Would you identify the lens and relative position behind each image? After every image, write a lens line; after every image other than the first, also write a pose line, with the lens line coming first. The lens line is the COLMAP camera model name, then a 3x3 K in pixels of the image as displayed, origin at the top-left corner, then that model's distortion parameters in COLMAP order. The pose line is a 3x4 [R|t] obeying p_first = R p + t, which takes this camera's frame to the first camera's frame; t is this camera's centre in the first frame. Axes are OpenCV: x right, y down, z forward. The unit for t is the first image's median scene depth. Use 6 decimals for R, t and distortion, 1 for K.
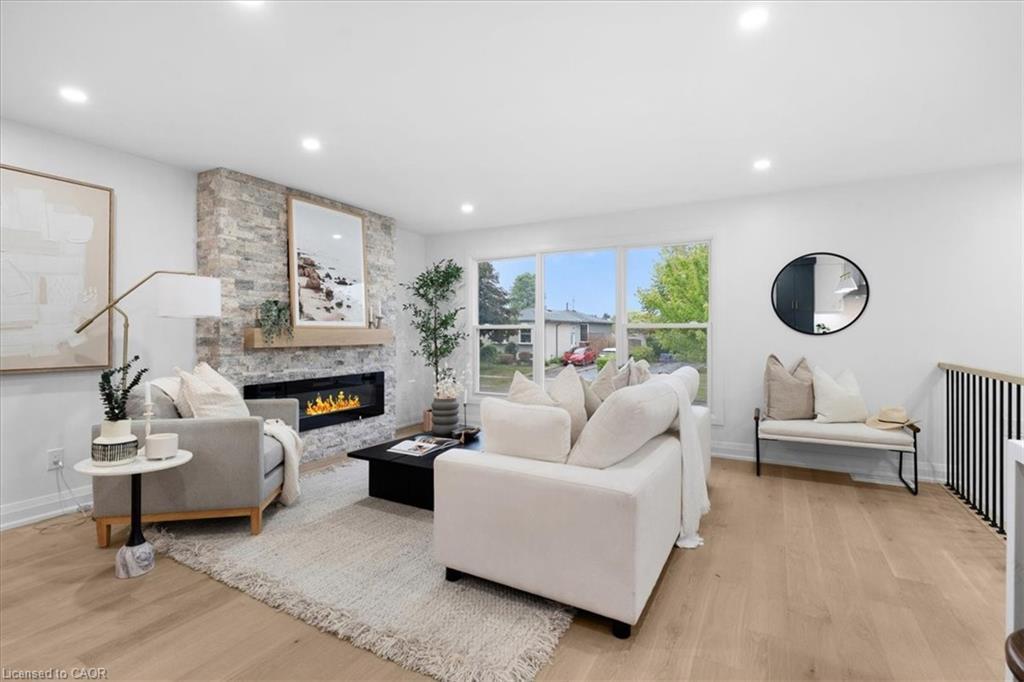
lens RADIAL K [[467.1, 0, 511.4], [0, 467.1, 338.1], [0, 0, 1]] dist [-0.001438, 0.000079]
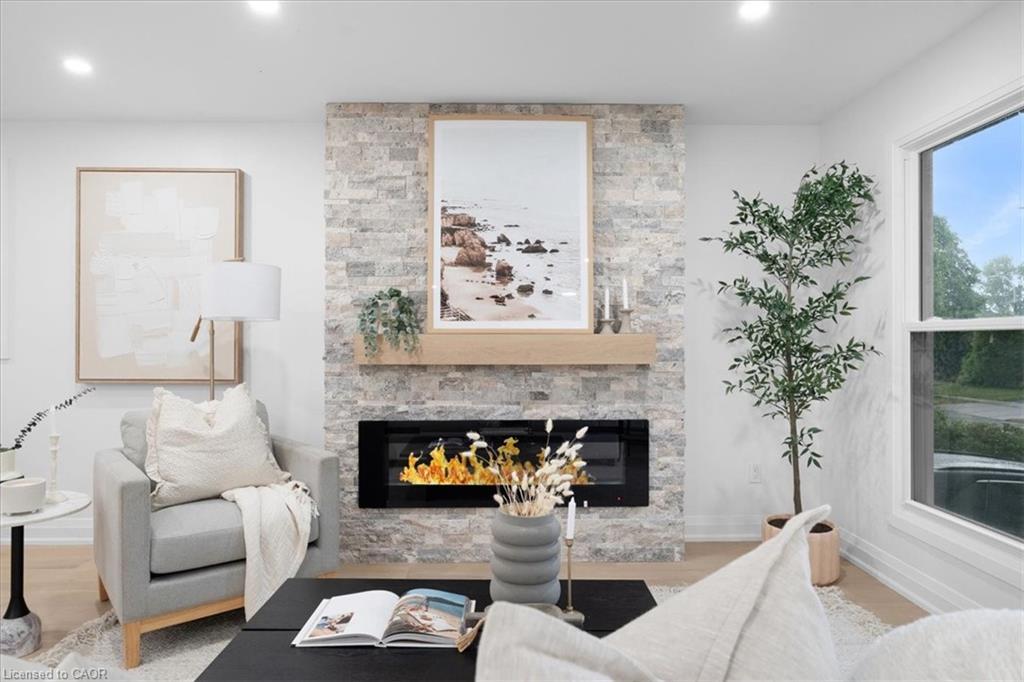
lens RADIAL K [[630.5, 0, 512.0], [0, 630.5, 341.0], [0, 0, 1]] dist [0.001491, 0.001492]
pose [[0.500616, 0.002301, -0.865666, 0.276912], [-0.010675, 0.999937, -0.003515, -0.009631], [0.865604, 0.011000, 0.500609, 0.649400]]
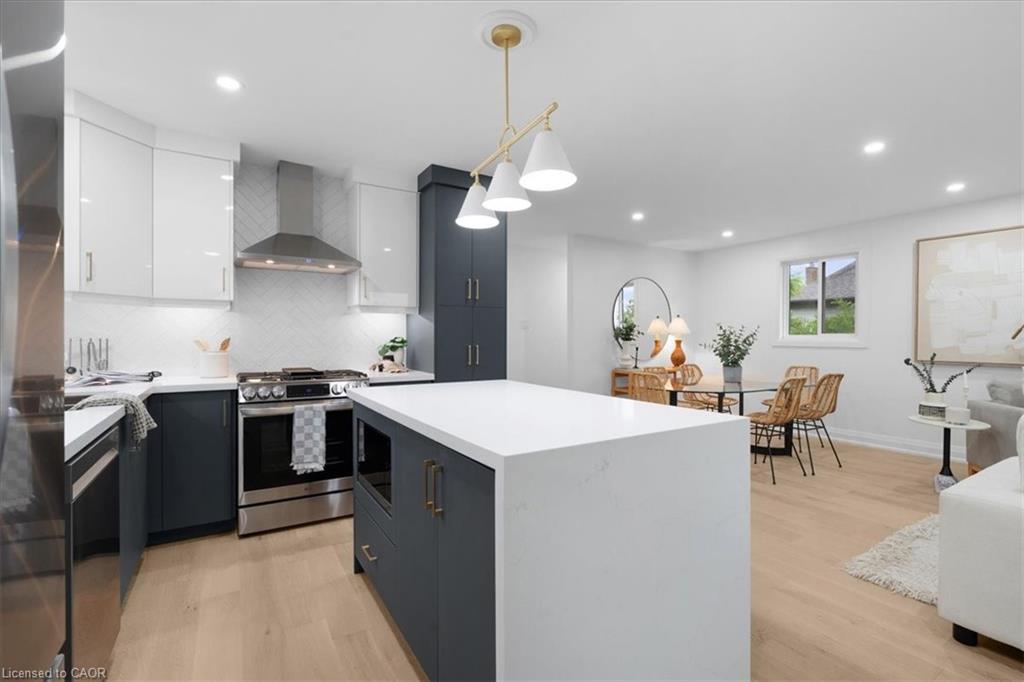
lens RADIAL K [[467.1, 0, 511.4], [0, 467.1, 338.1], [0, 0, 1]] dist [-0.001438, 0.000079]
pose [[-0.488512, 0.001557, -0.872556, 0.685179], [-0.014086, 0.999854, 0.009671, -0.004115], [0.872443, 0.017015, -0.488419, 0.270887]]
